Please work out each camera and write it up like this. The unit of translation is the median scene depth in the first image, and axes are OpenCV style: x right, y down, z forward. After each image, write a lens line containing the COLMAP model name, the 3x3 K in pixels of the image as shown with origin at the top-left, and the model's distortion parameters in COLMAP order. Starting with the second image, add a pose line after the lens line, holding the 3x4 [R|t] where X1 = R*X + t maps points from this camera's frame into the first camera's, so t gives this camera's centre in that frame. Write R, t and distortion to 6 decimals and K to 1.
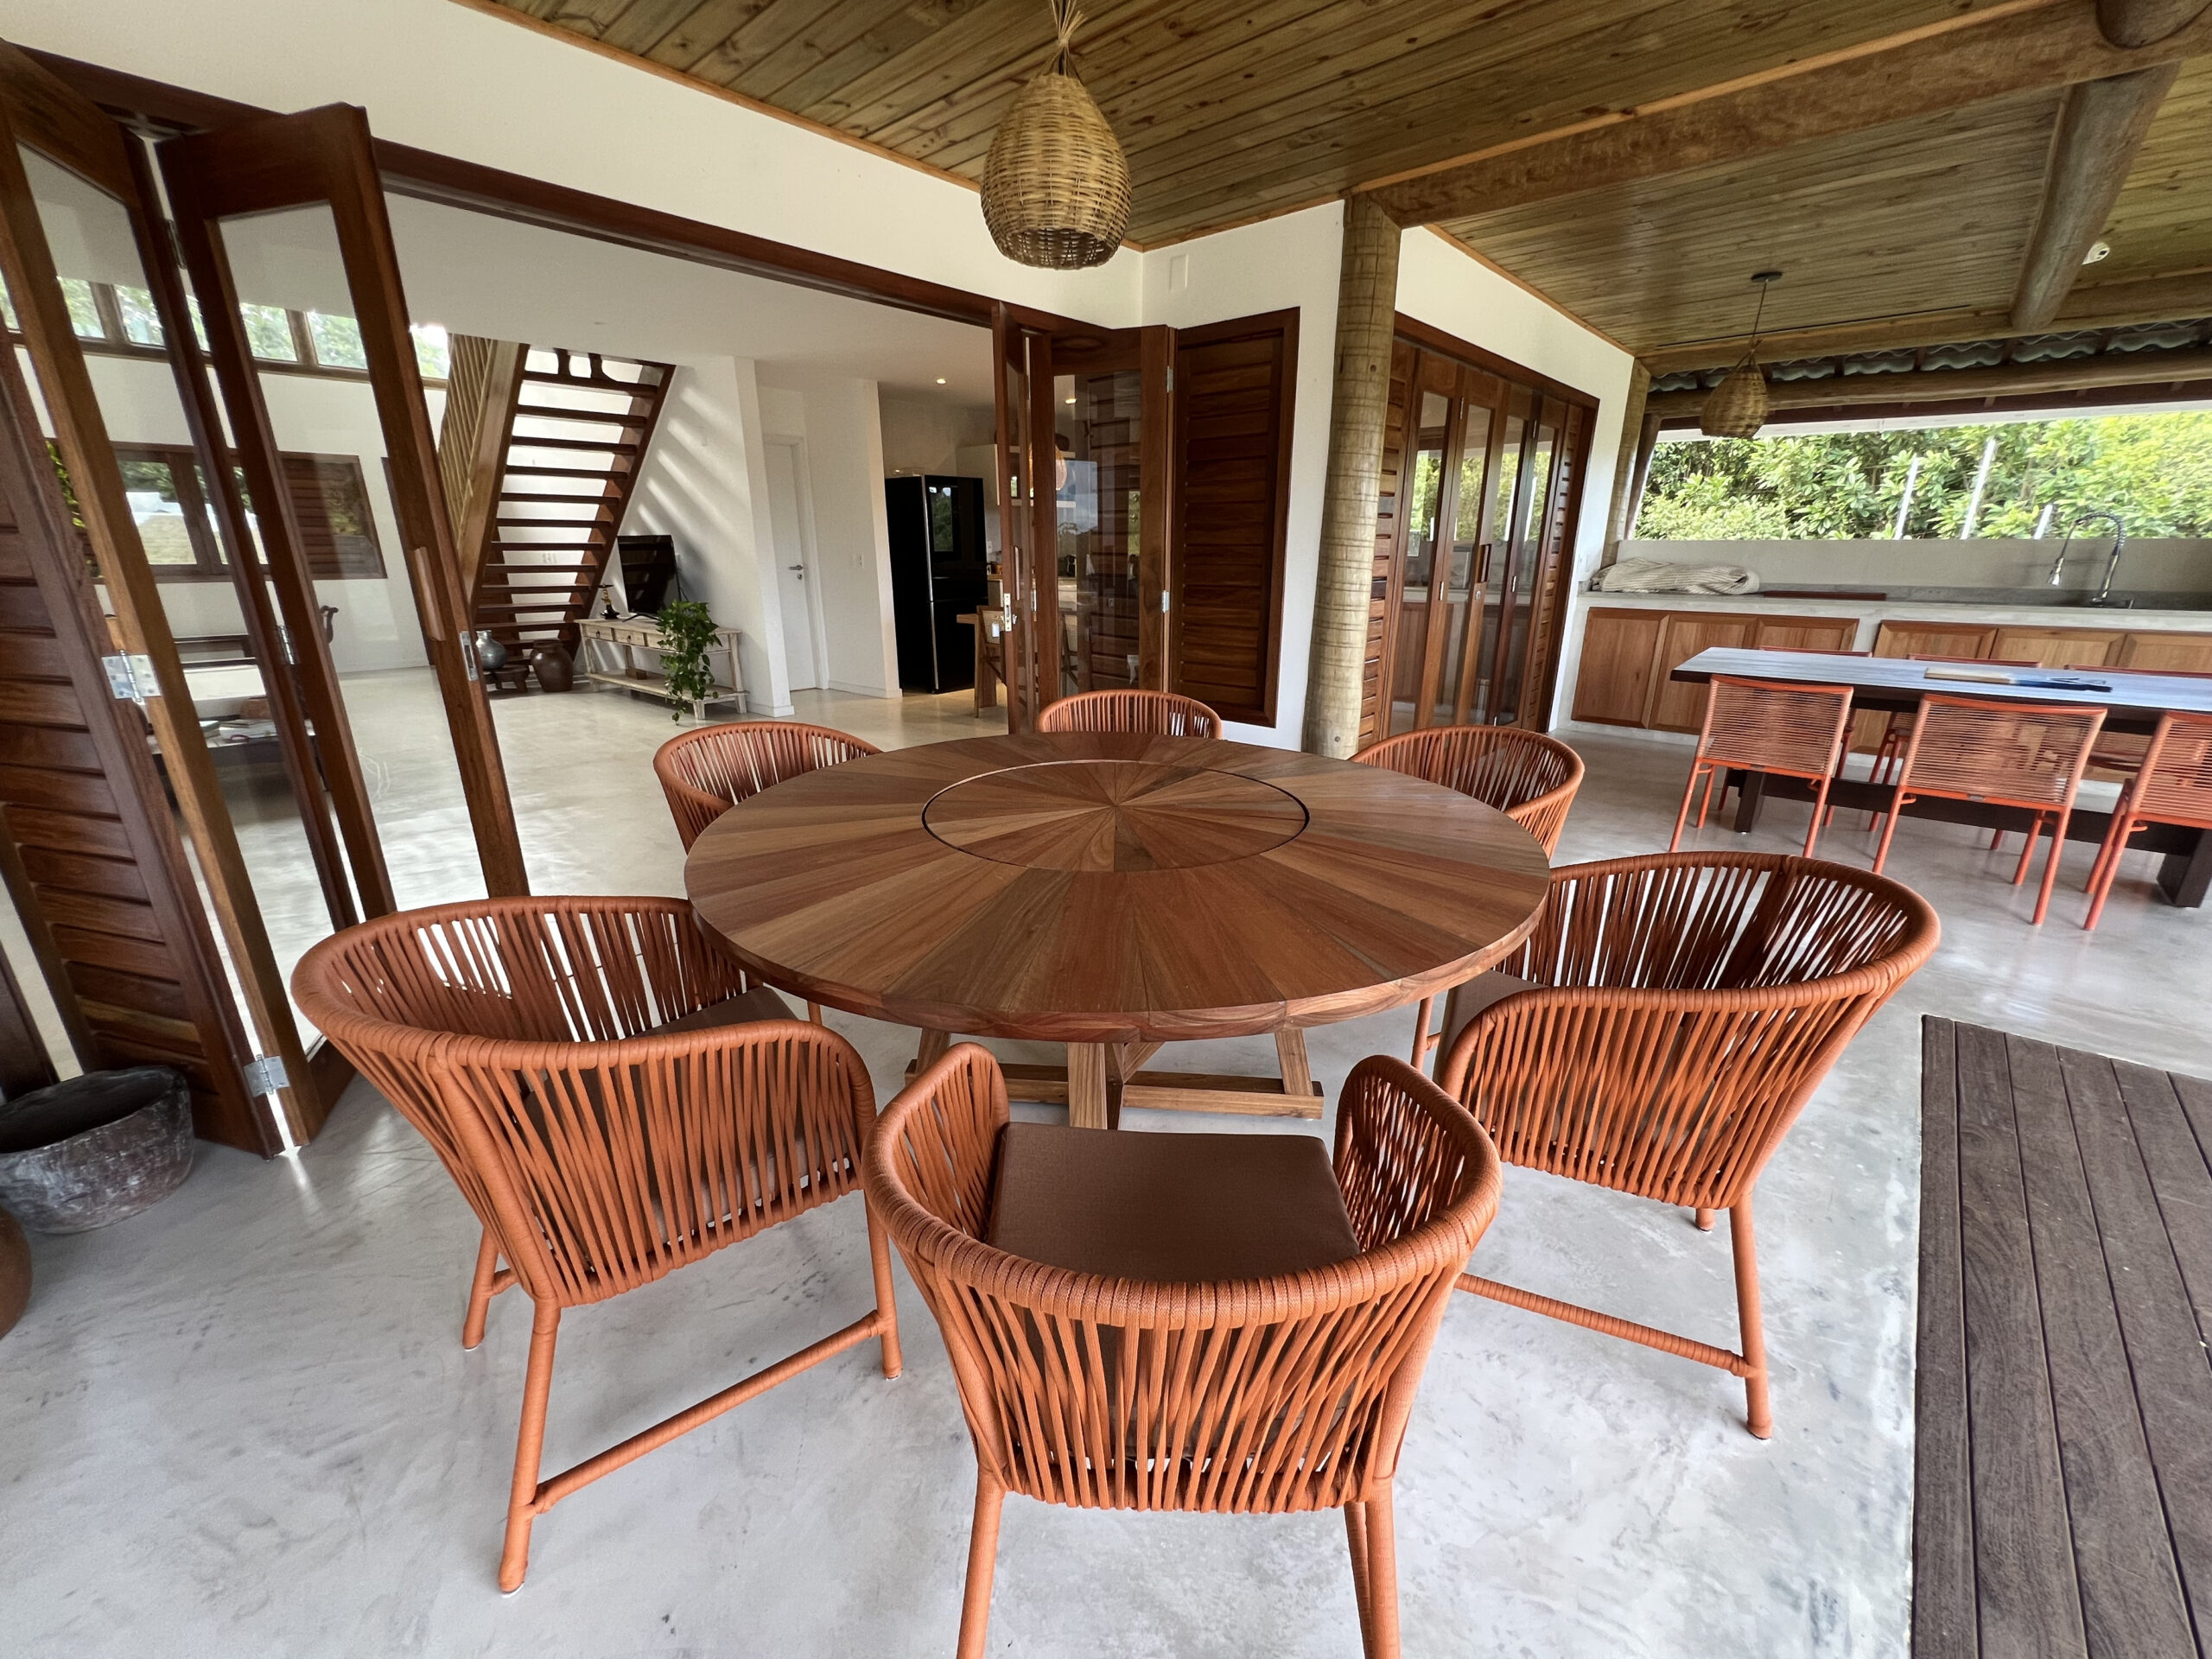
lens RADIAL K [[887.3, 0, 1107.6], [0, 887.3, 835.9], [0, 0, 1]] dist [-0.002649, 0.000887]
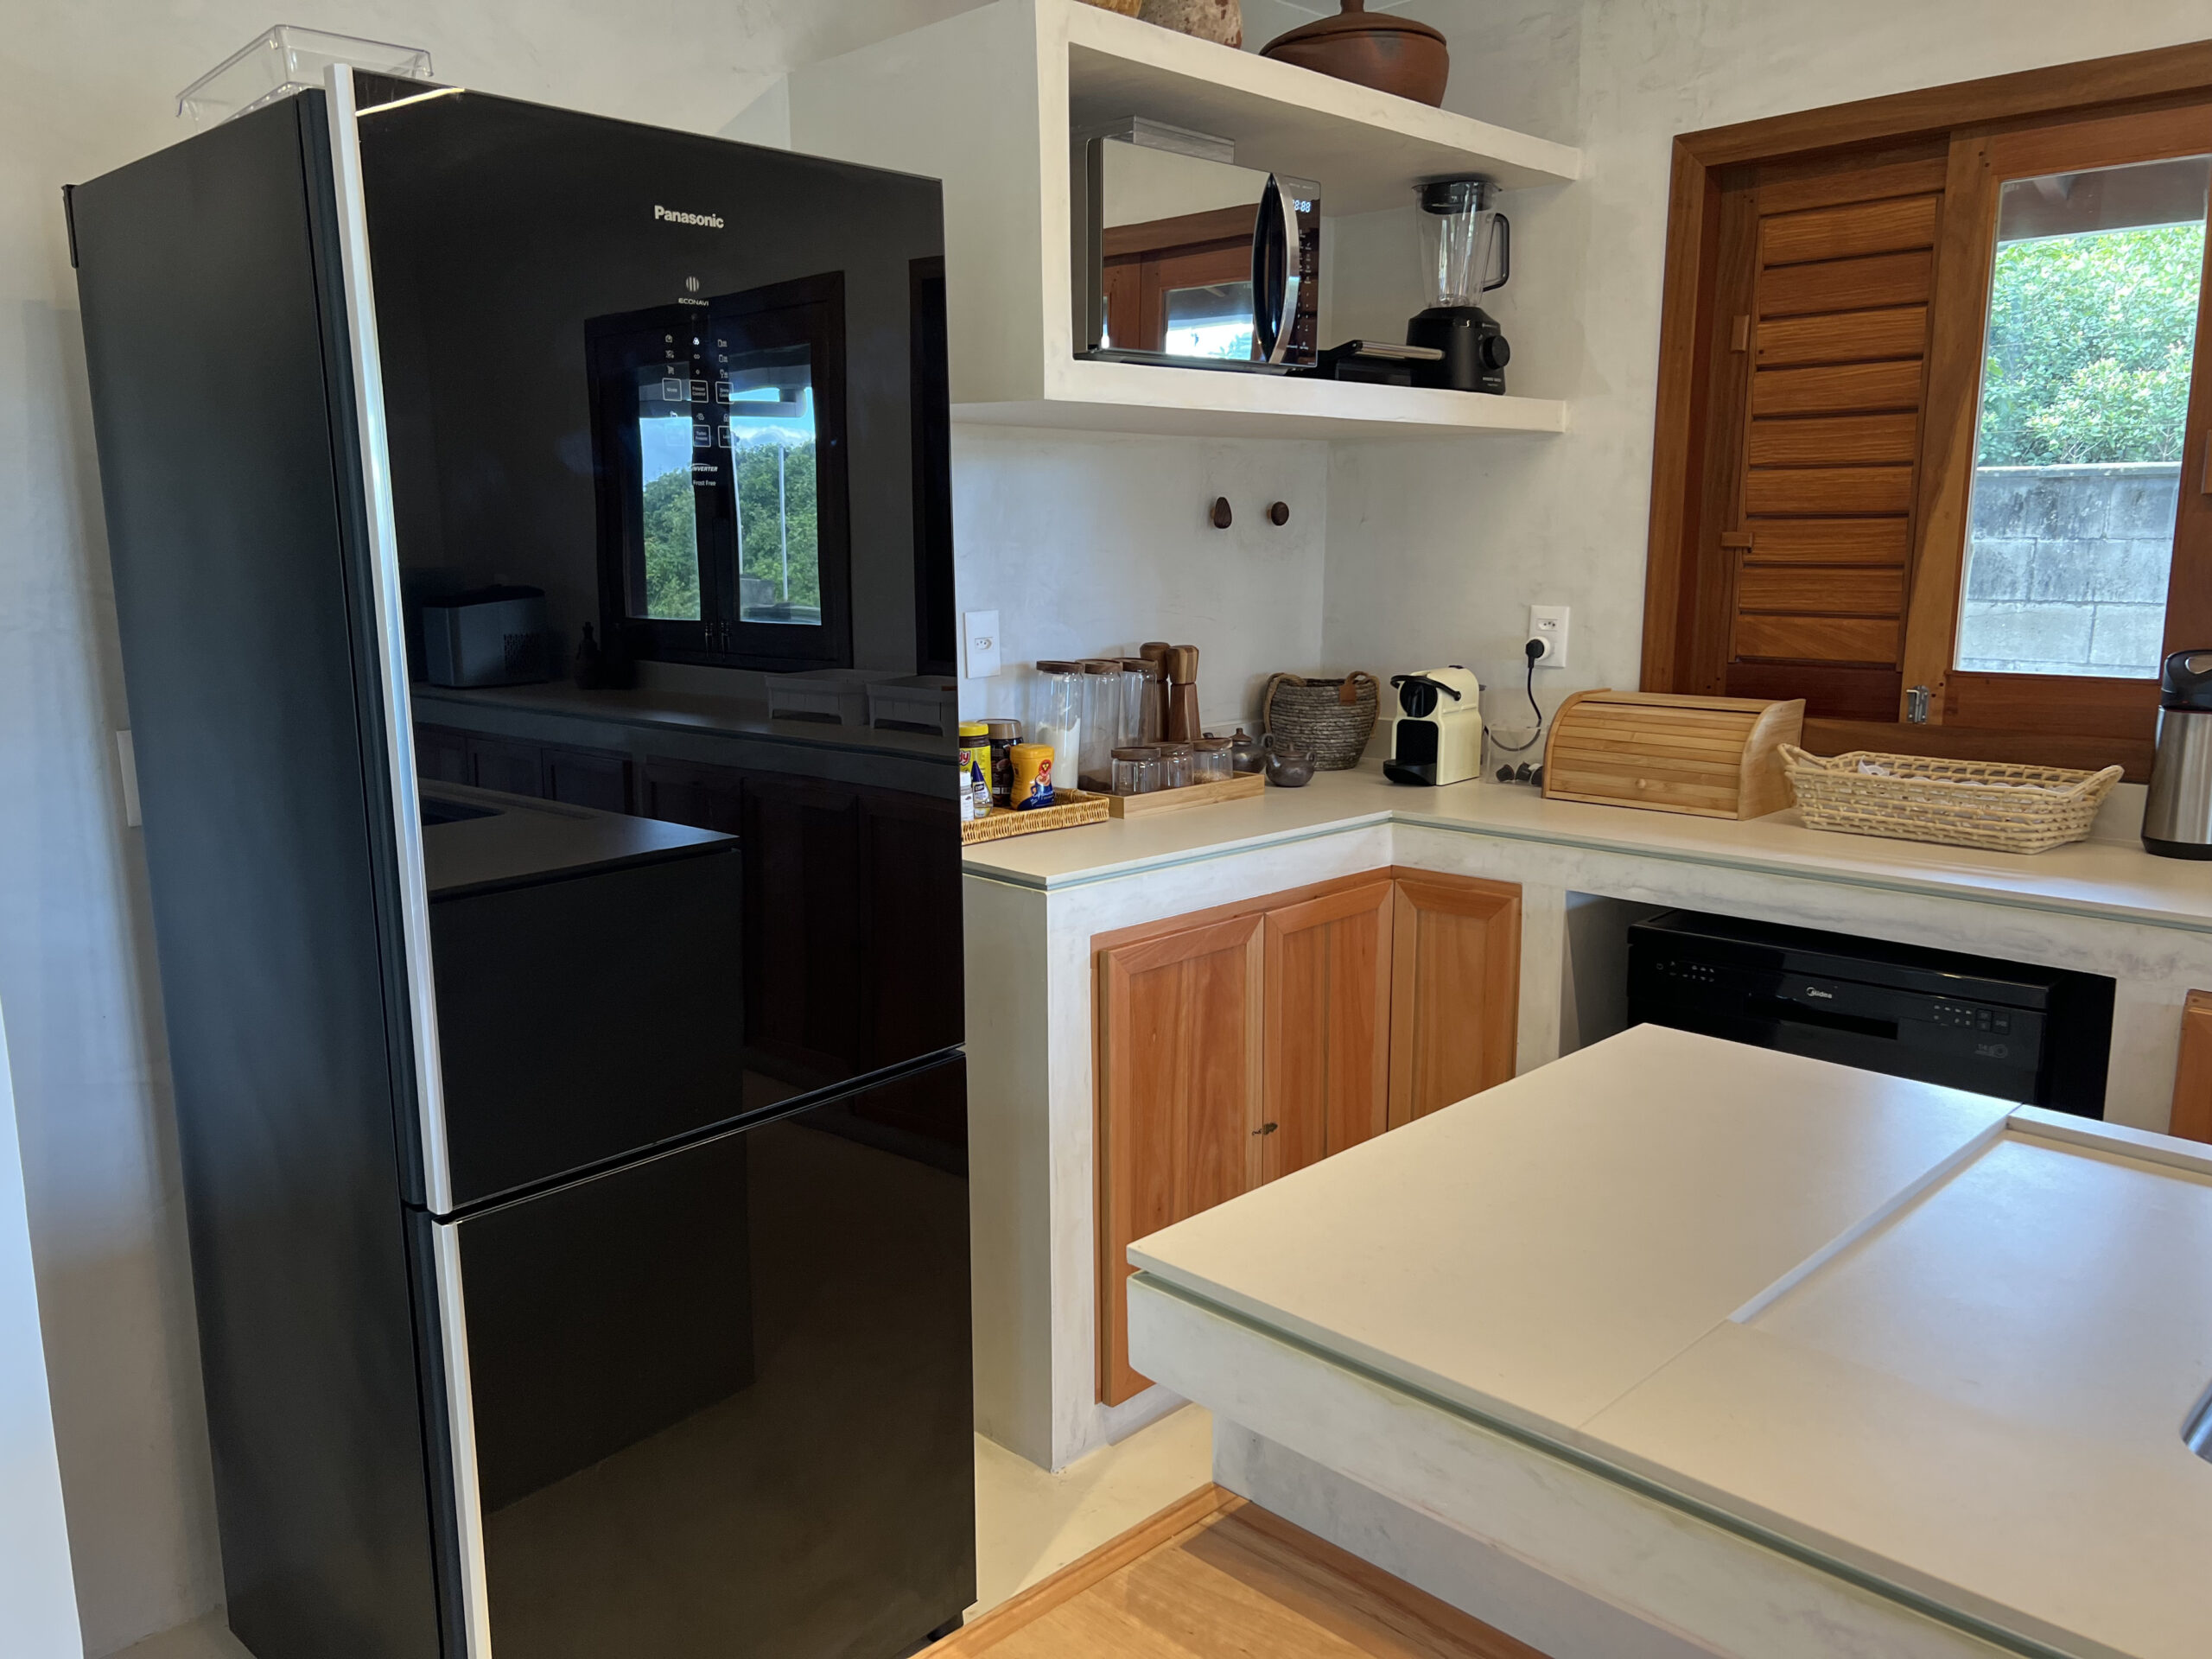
lens RADIAL K [[1670.6, 0, 1083.9], [0, 1670.6, 832.0], [0, 0, 1]] dist [0.055414, -0.056354]
pose [[0.997805, 0.007716, -0.065777, -0.140972], [-0.016963, 0.989836, -0.141195, -0.377484], [0.064019, 0.142001, 0.987794, 1.054006]]
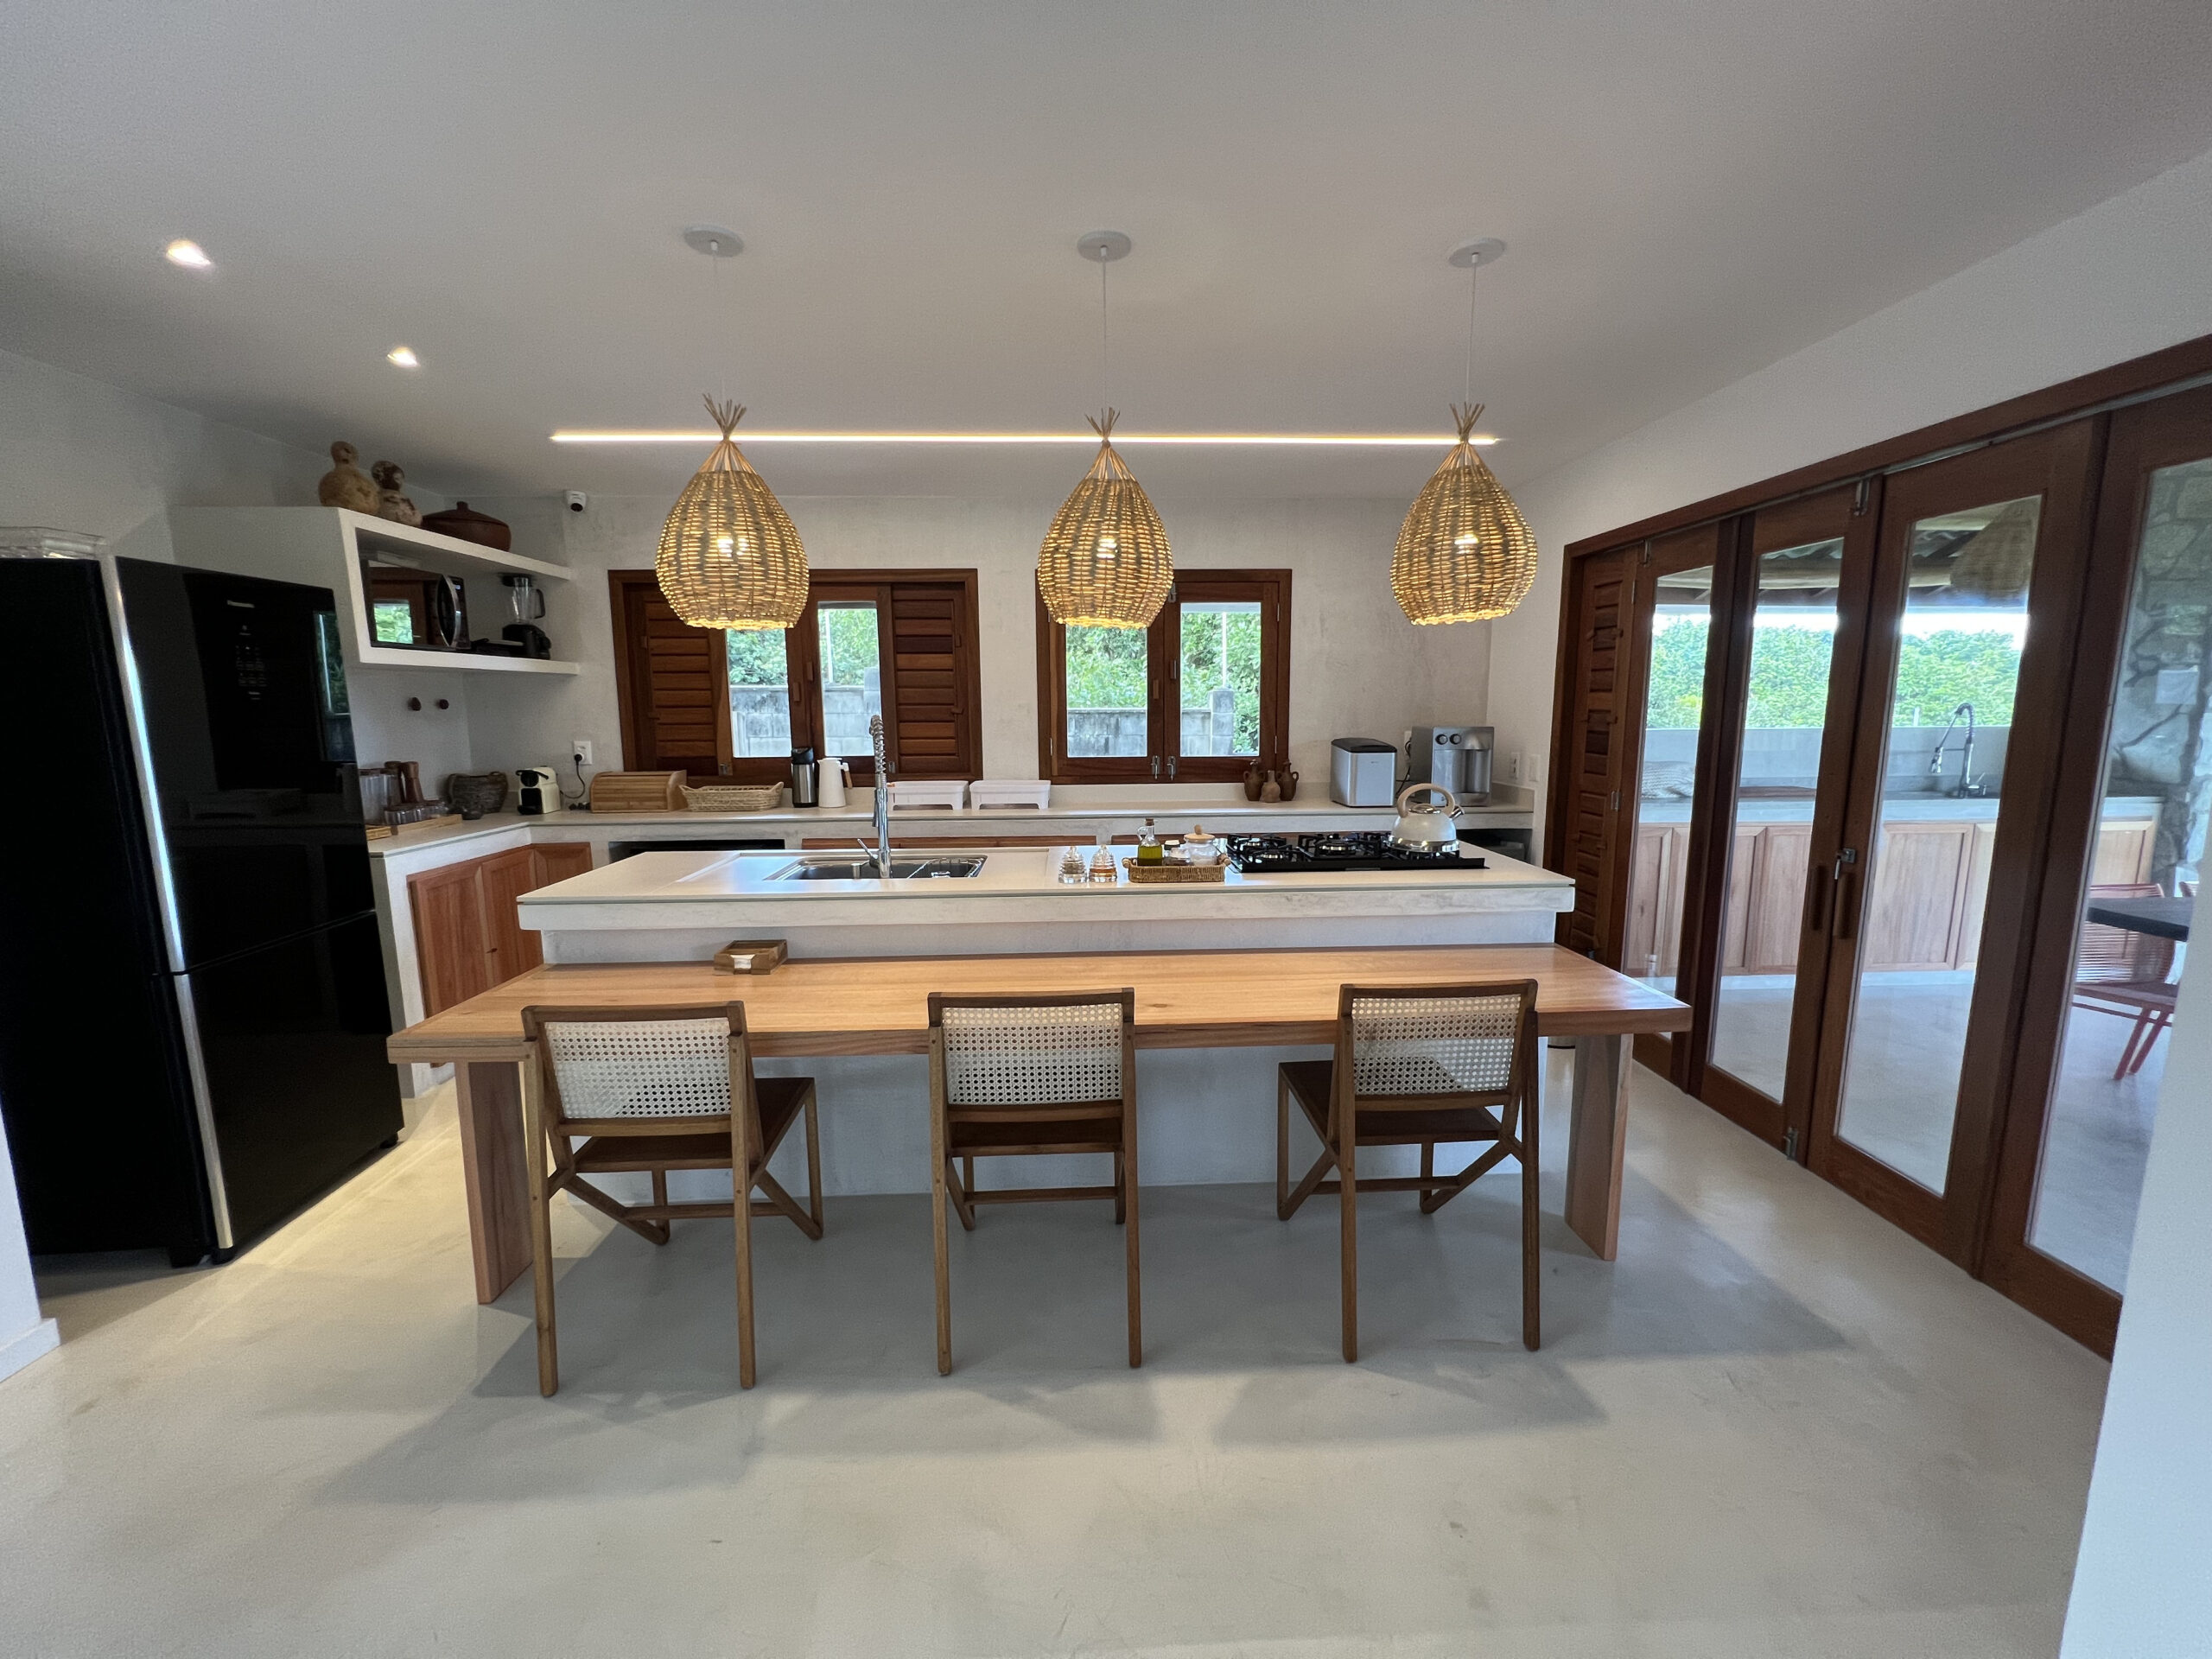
lens RADIAL K [[884.9, 0, 1104.4], [0, 884.9, 834.6], [0, 0, 1]] dist [-0.001645, 0.000553]
pose [[0.721956, -0.105429, 0.683860, -0.229905], [0.223372, 0.970920, -0.086132, -0.287381], [-0.654893, 0.214938, 0.724511, 0.771626]]
